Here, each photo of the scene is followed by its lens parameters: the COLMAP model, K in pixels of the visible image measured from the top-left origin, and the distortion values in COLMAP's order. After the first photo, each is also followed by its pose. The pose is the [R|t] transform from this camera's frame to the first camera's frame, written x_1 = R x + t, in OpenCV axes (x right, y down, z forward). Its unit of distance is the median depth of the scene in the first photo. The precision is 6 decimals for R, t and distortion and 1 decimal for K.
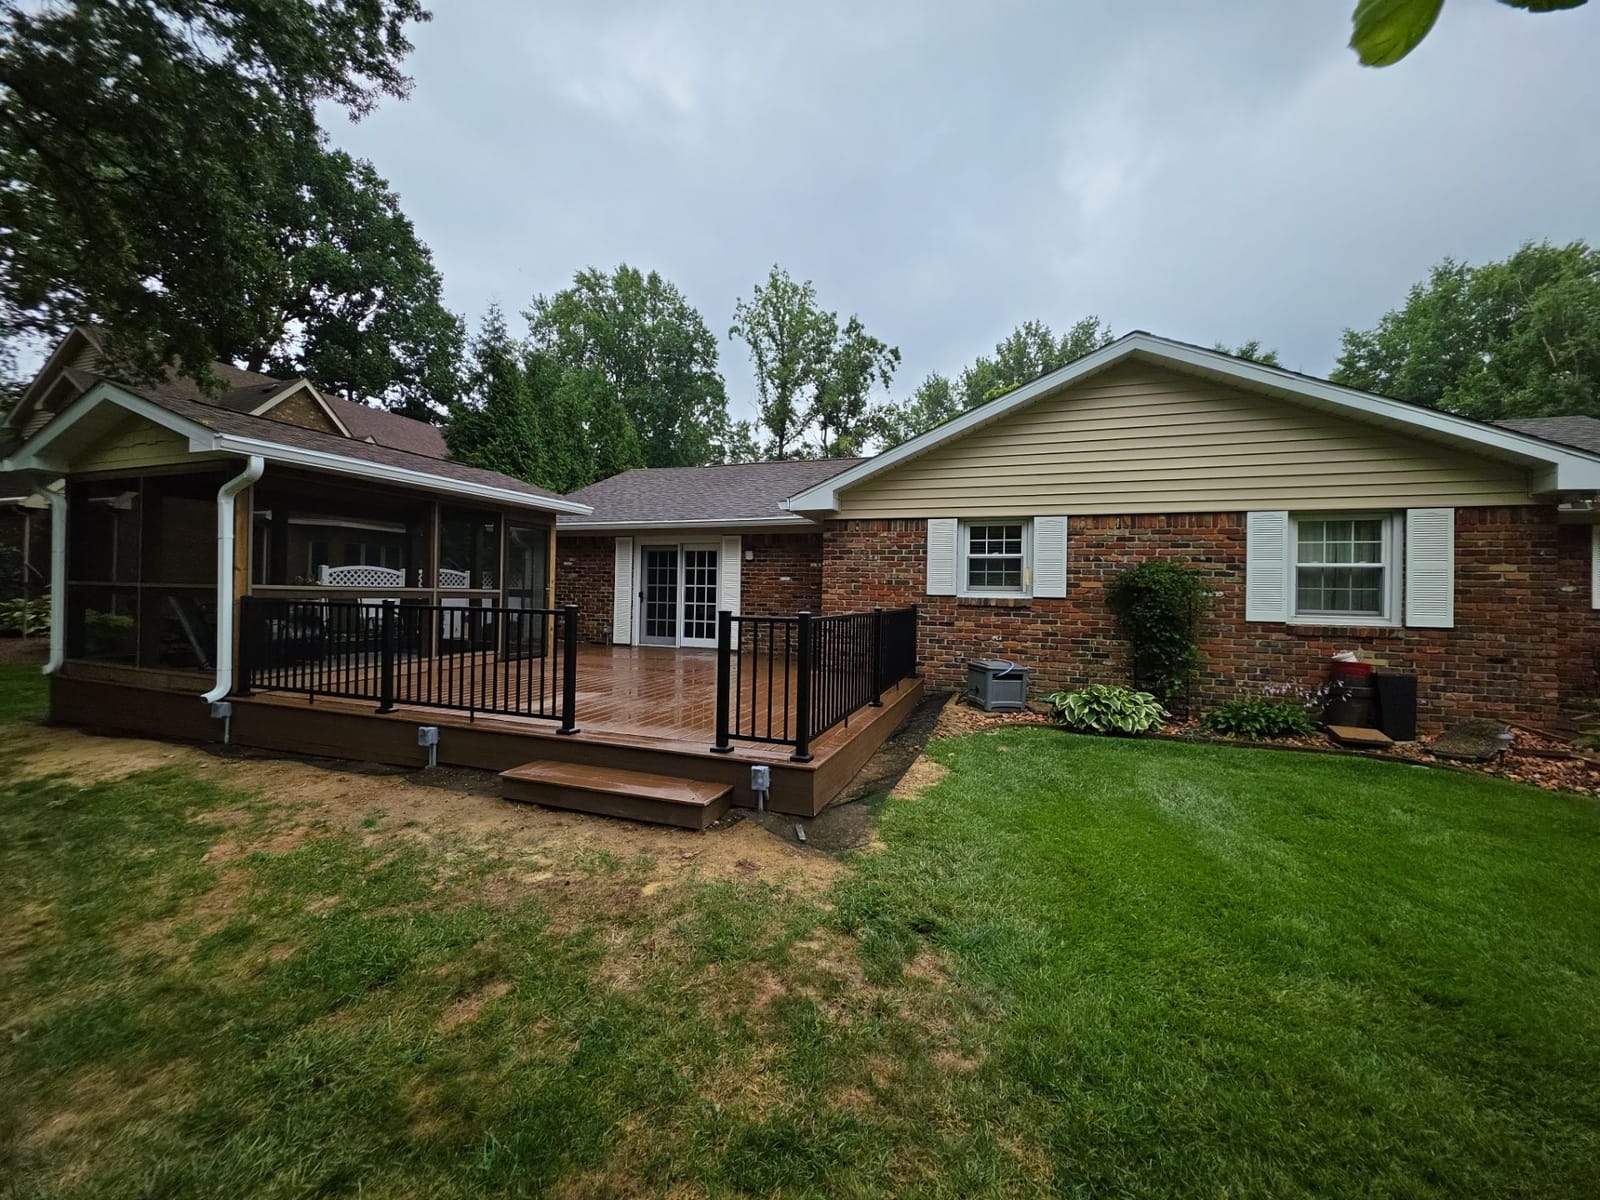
lens RADIAL K [[638.9, 0, 793.6], [0, 638.9, 589.3], [0, 0, 1]] dist [0.001653, -0.002413]
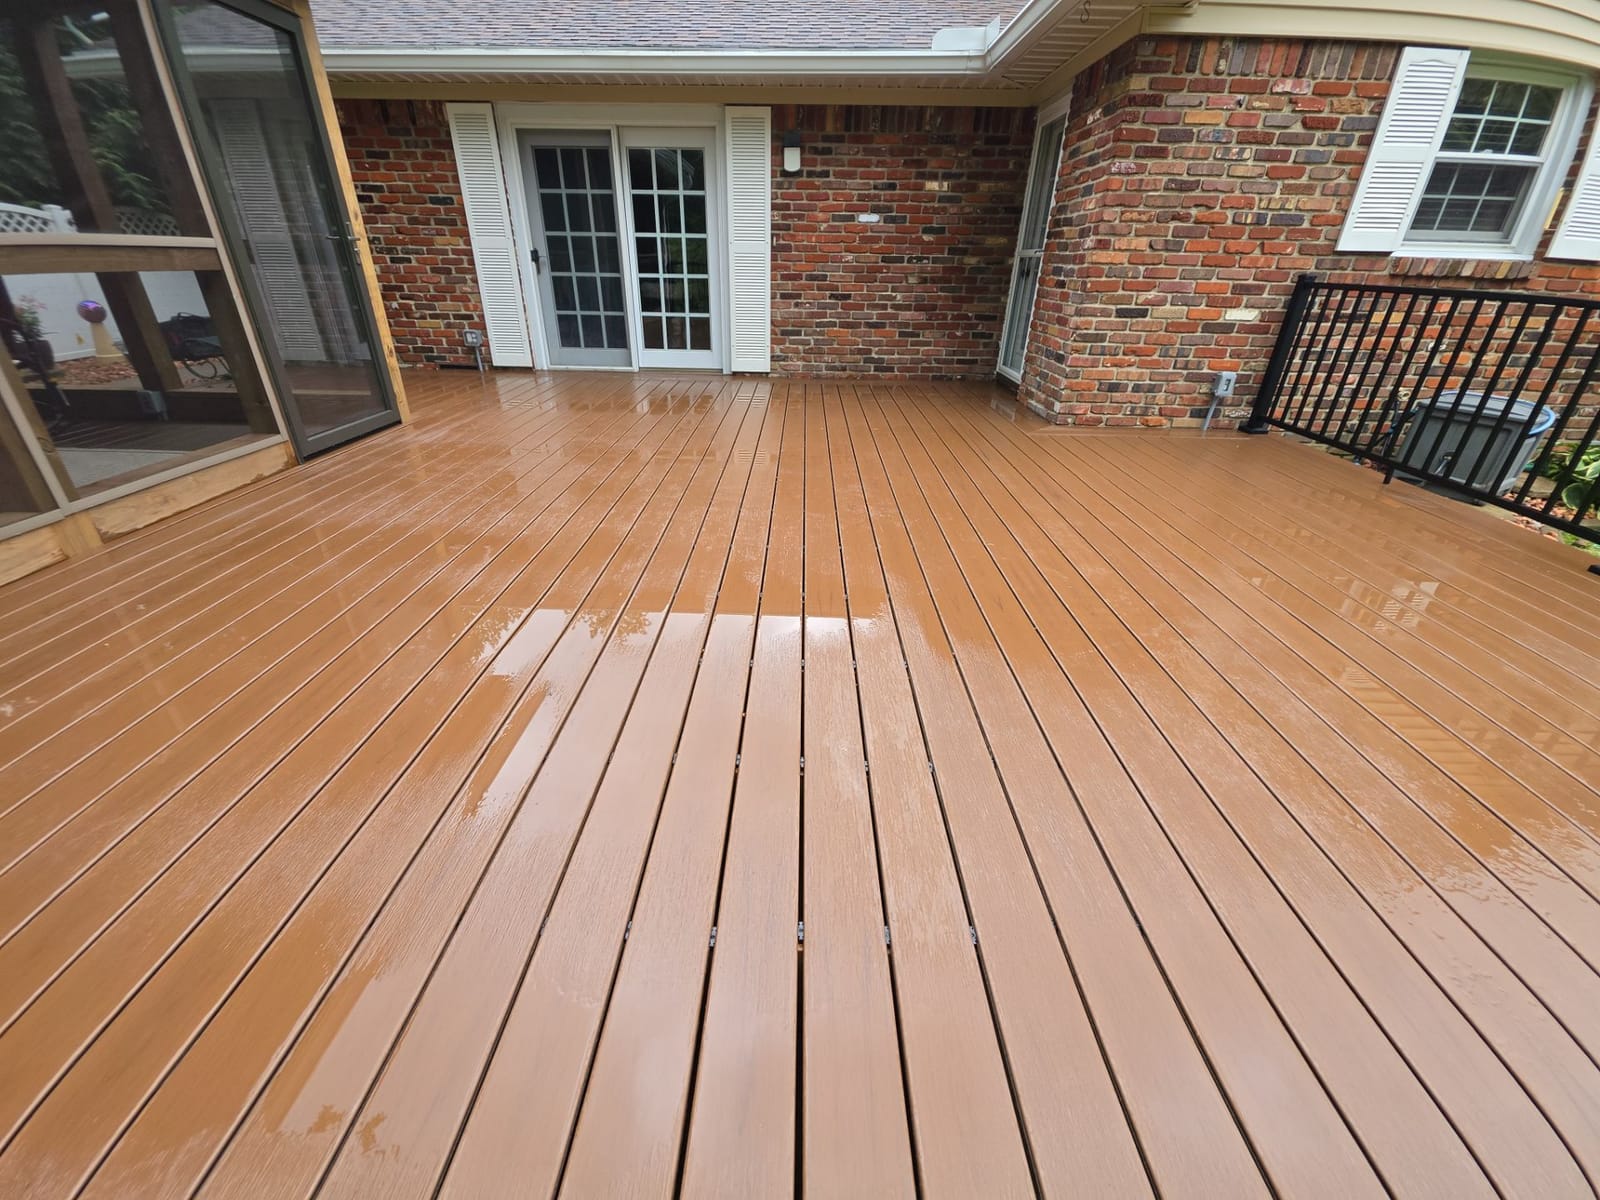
lens RADIAL K [[638.9, 0, 789.5], [0, 638.9, 590.4], [0, 0, 1]] dist [0.001653, -0.002413]
pose [[0.948783, -0.149308, 0.278419, -0.235583], [0.001404, 0.883260, 0.468881, 0.005555], [-0.315924, -0.444476, 0.838232, 0.443730]]
